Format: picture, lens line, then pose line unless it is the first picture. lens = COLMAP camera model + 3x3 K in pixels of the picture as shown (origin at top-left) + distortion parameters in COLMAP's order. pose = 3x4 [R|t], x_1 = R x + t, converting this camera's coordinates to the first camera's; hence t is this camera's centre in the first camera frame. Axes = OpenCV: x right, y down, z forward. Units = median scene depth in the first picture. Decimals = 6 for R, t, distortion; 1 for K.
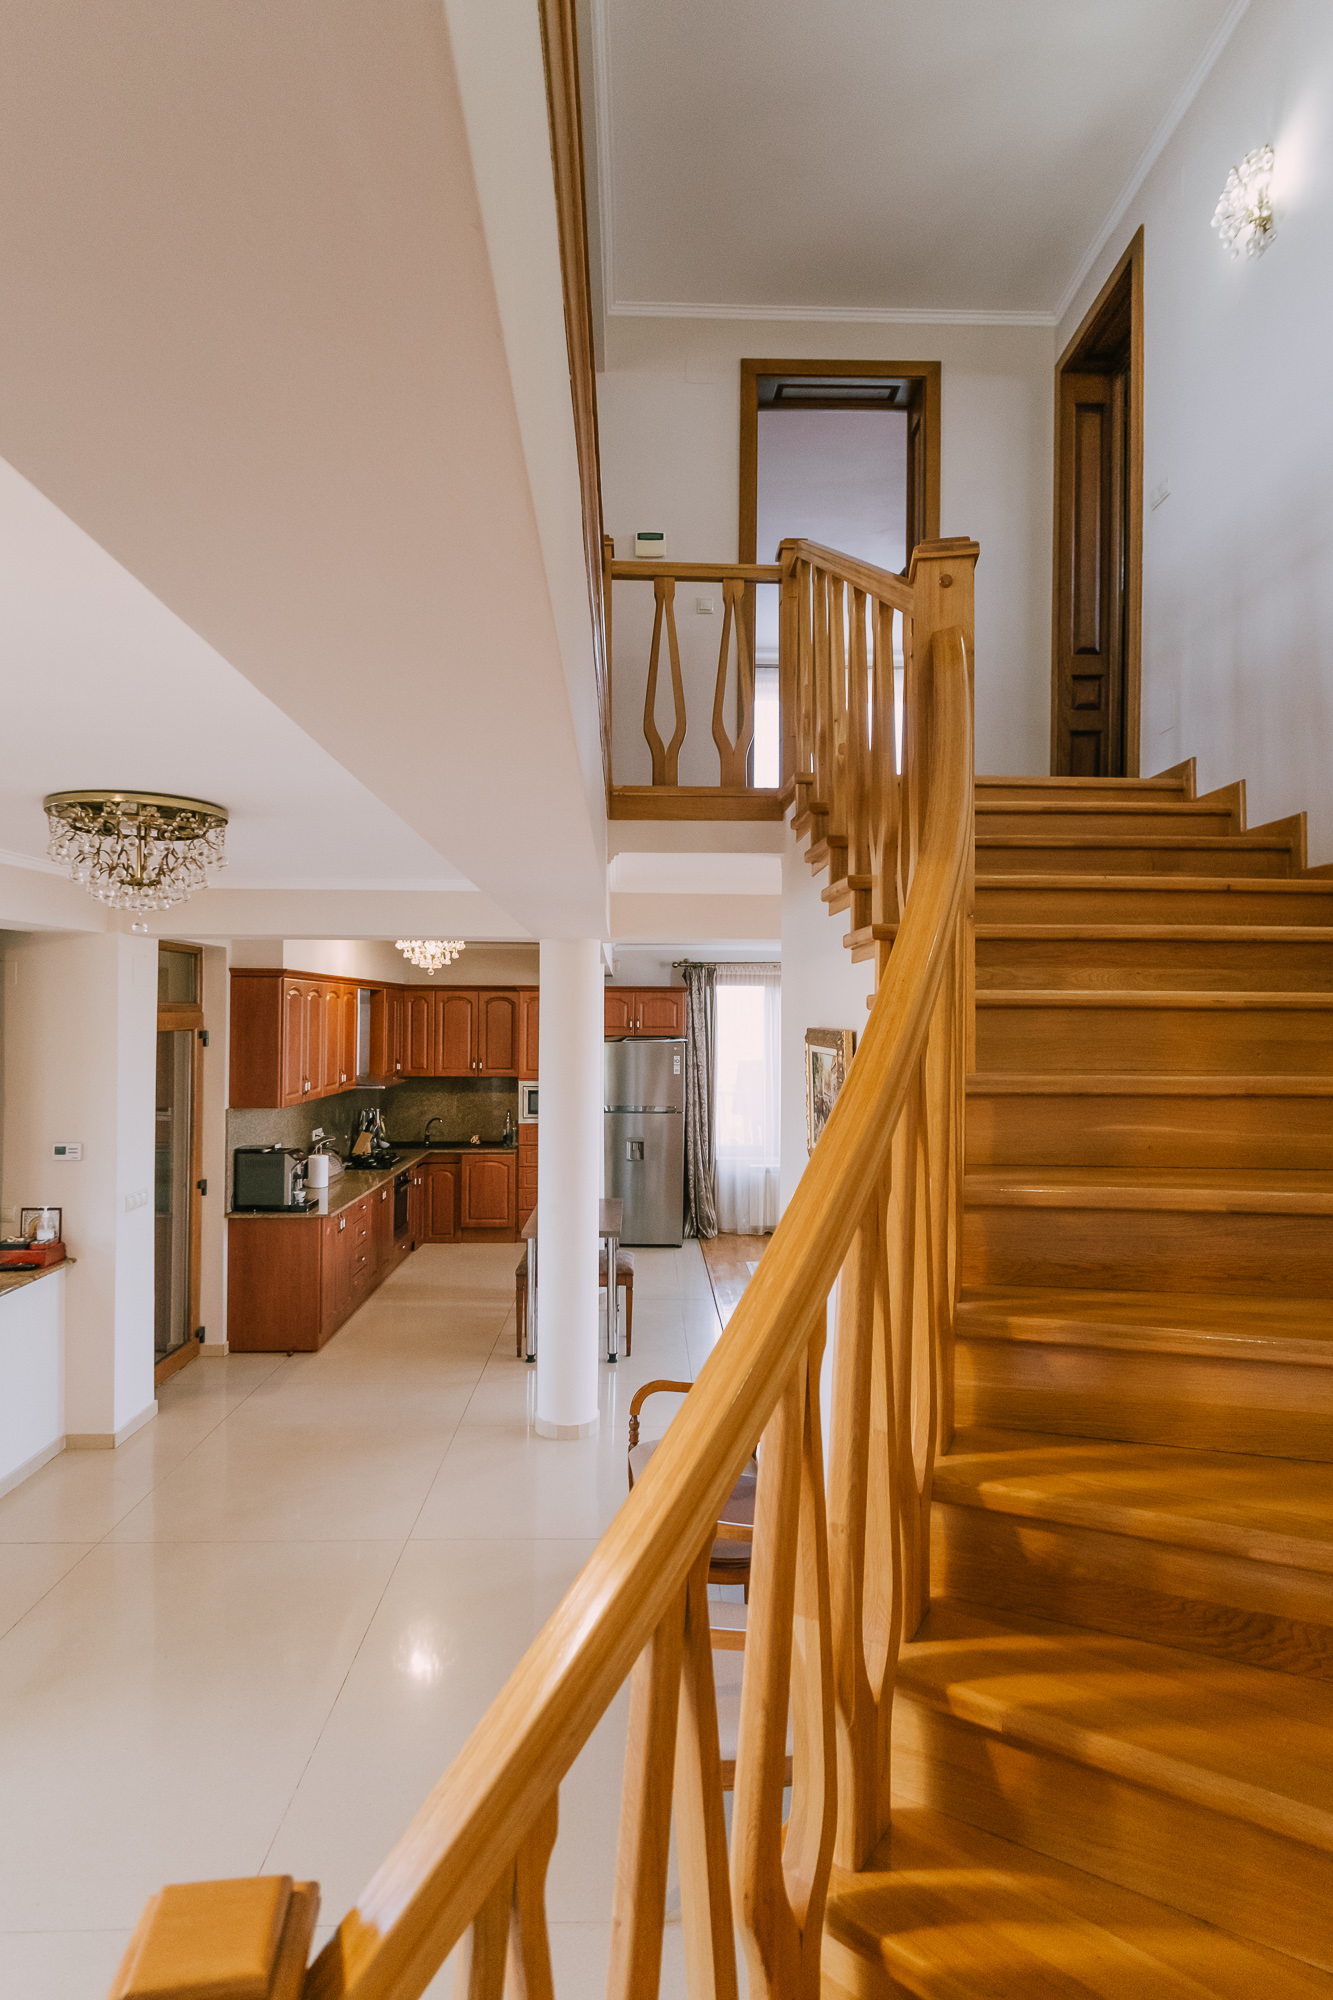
lens RADIAL K [[1070.1, 0, 666.5], [0, 1070.1, 1000.0], [0, 0, 1]] dist [0.021301, -0.000520]
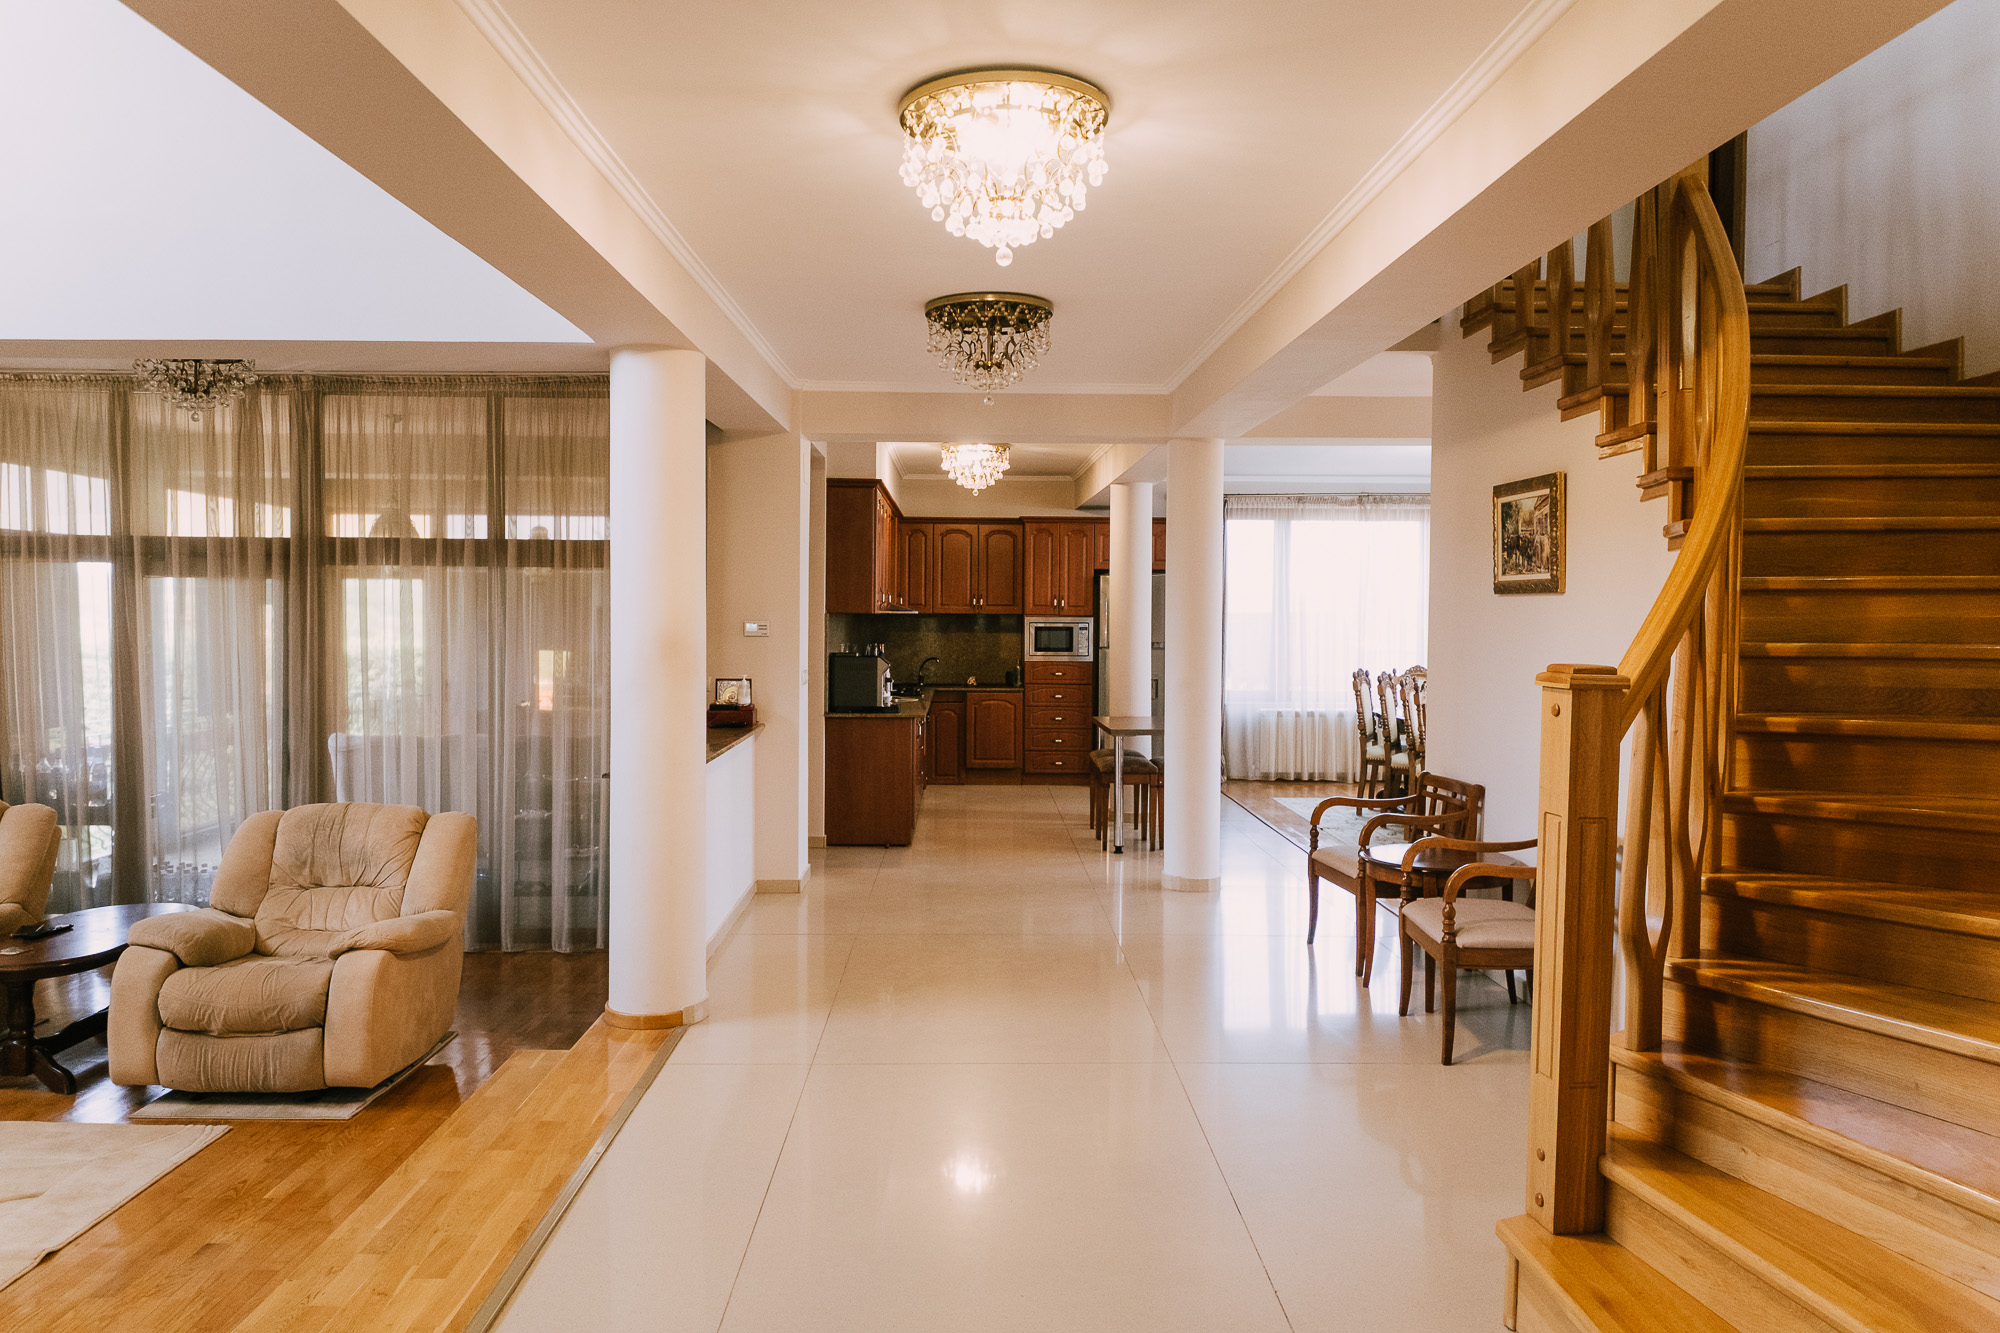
lens RADIAL K [[1358.1, 0, 987.0], [0, 1358.1, 631.4], [0, 0, 1]] dist [0.005352, 0.000997]
pose [[0.999955, -0.000649, -0.009477, -0.240776], [0.000910, 0.999619, 0.027601, 0.082893], [0.009455, -0.027609, 0.999574, -0.319529]]
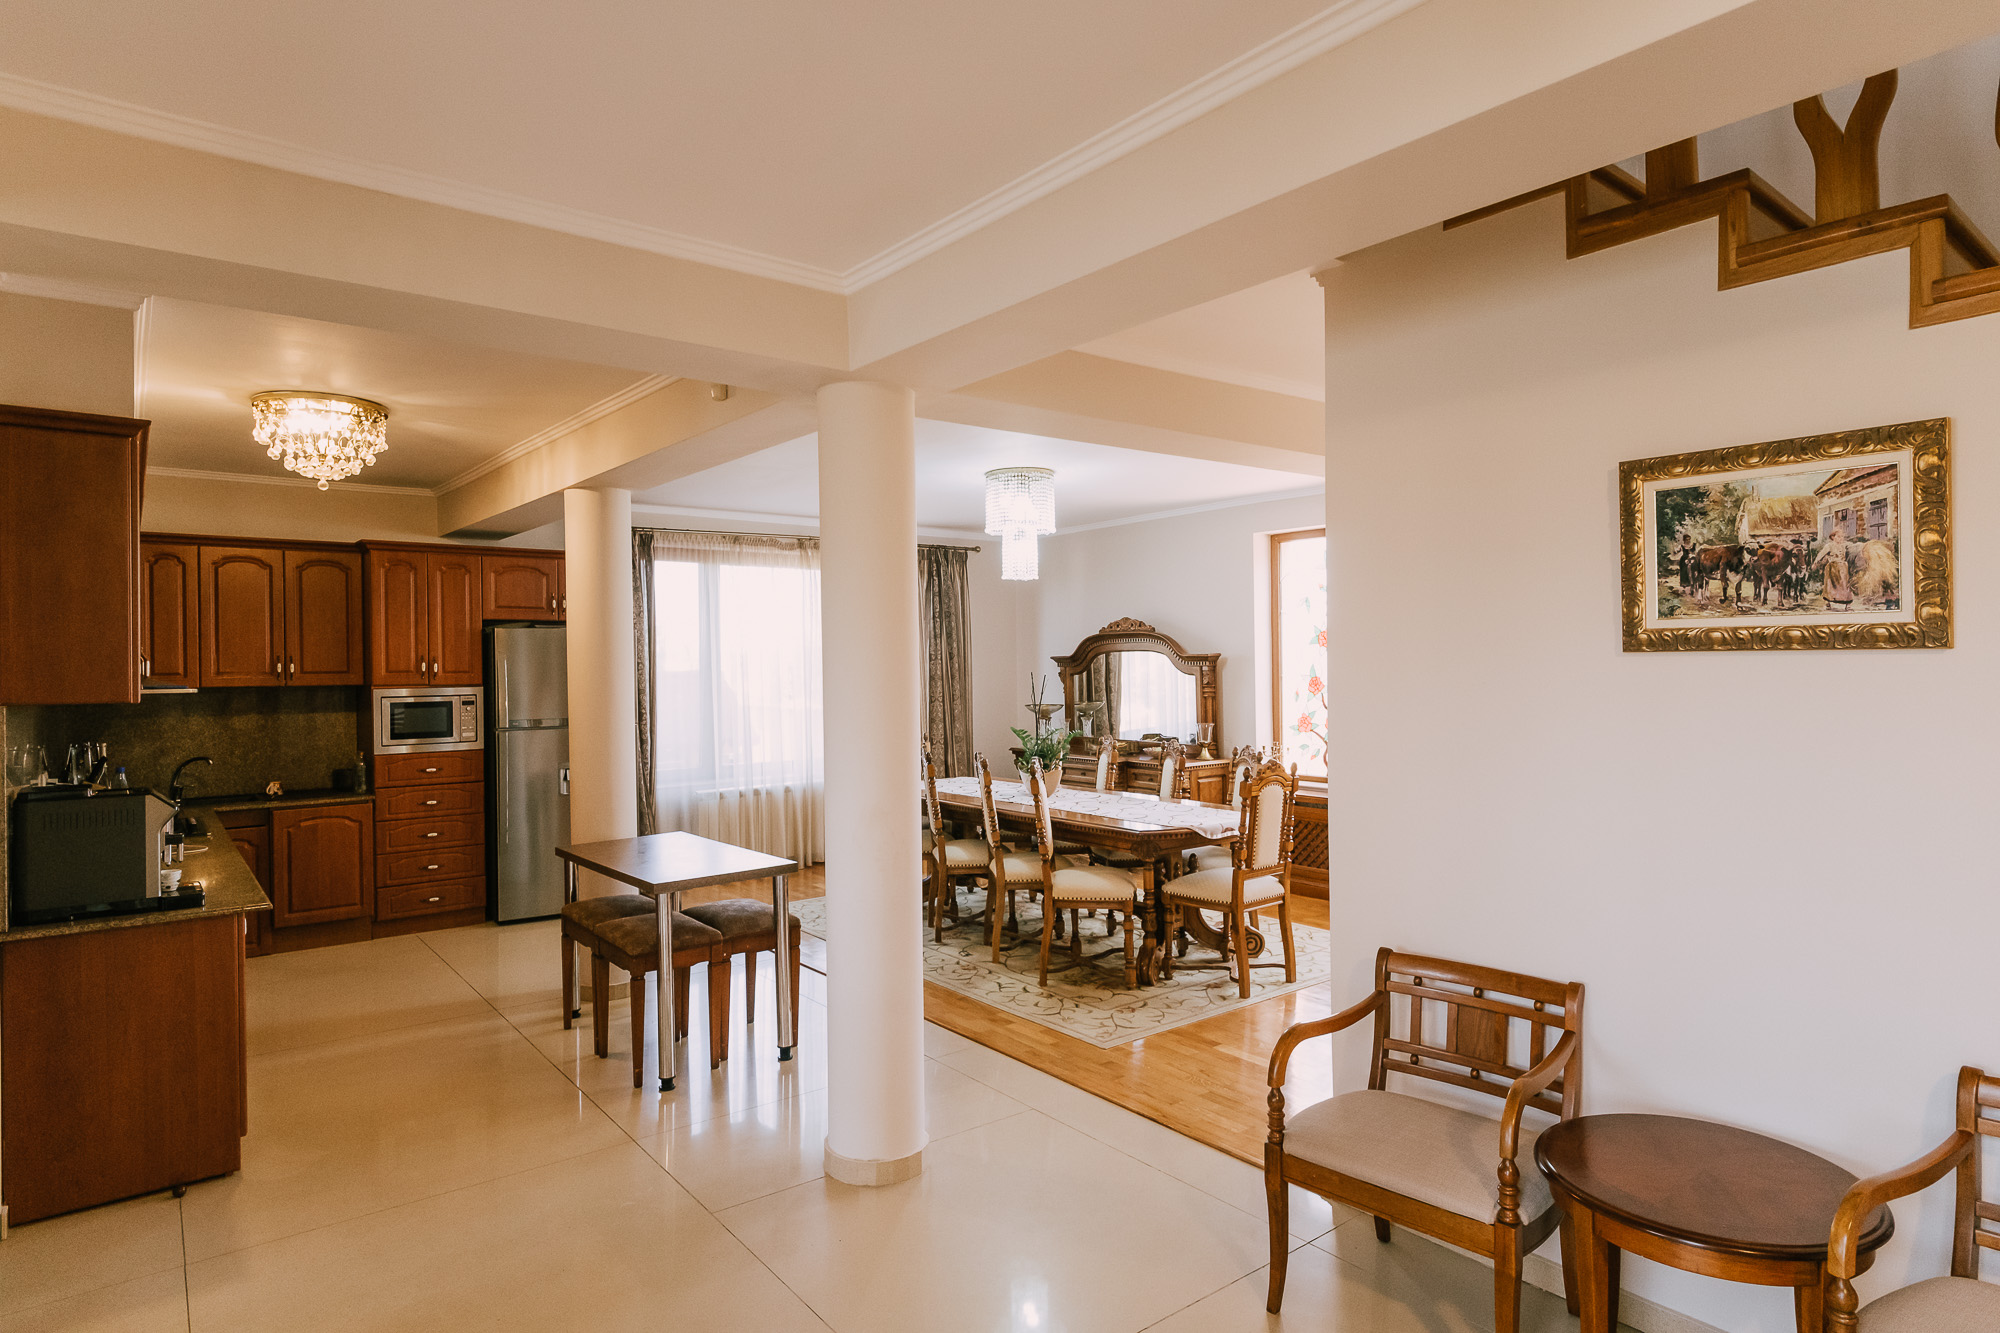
lens RADIAL K [[1091.4, 0, 998.2], [0, 1091.4, 659.1], [0, 0, 1]] dist [-0.001382, -0.001497]
pose [[0.799717, -0.012979, 0.600237, -0.346683], [0.007690, 0.999906, 0.011374, 0.079746], [-0.600328, -0.004480, 0.799741, 0.371487]]
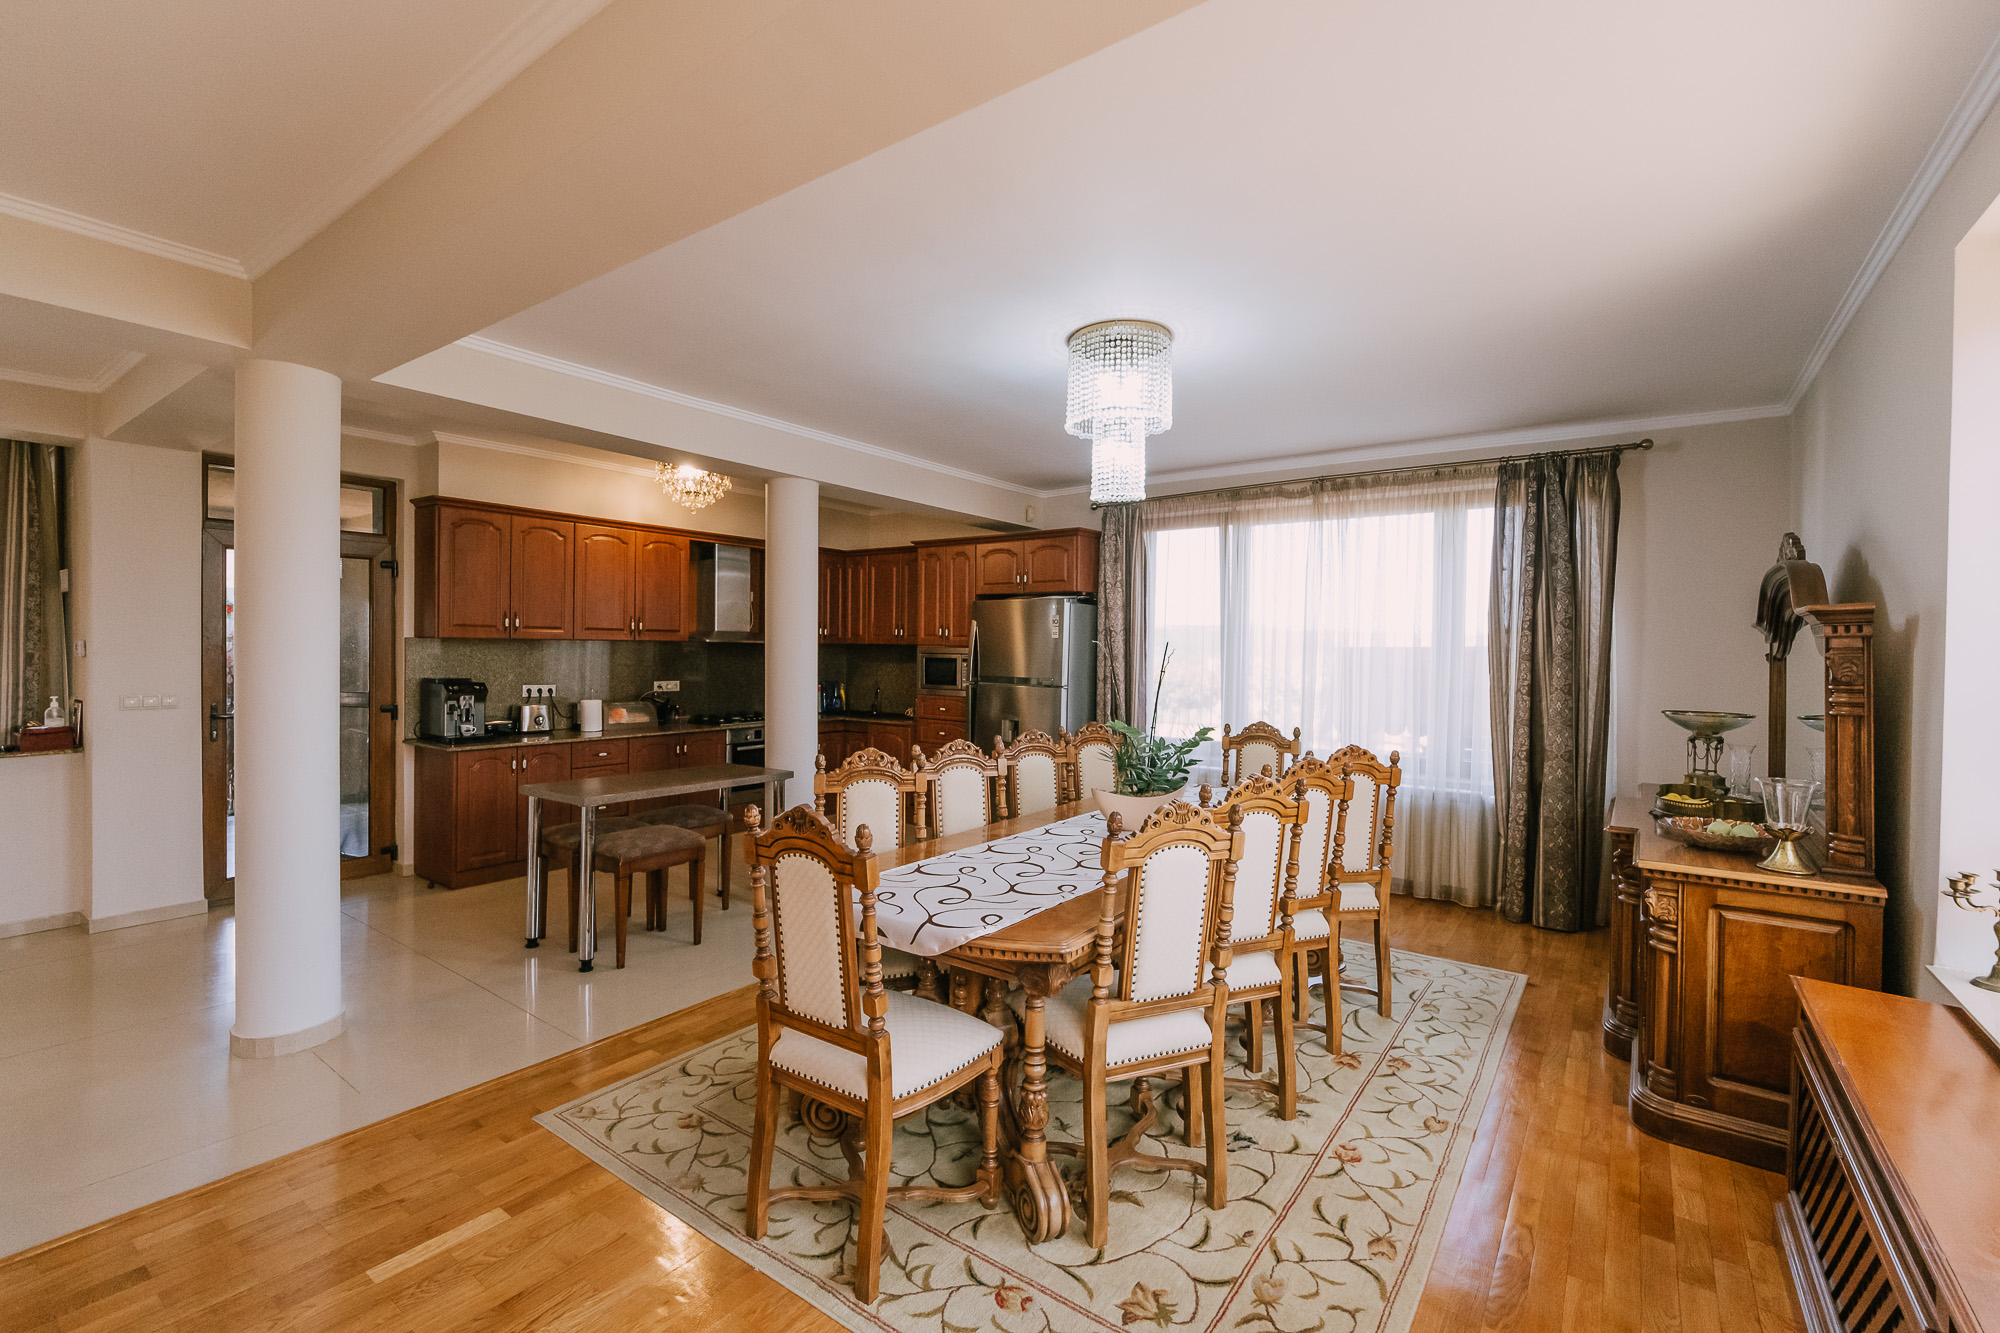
lens RADIAL K [[863.4, 0, 1000.0], [0, 863.4, 666.5], [0, 0, 1]] dist [-0.000931, -0.000138]
pose [[0.791933, 0.016450, -0.610386, 0.546114], [0.000625, 0.999615, 0.027752, 0.107493], [0.610608, -0.022359, 0.791618, 0.697410]]
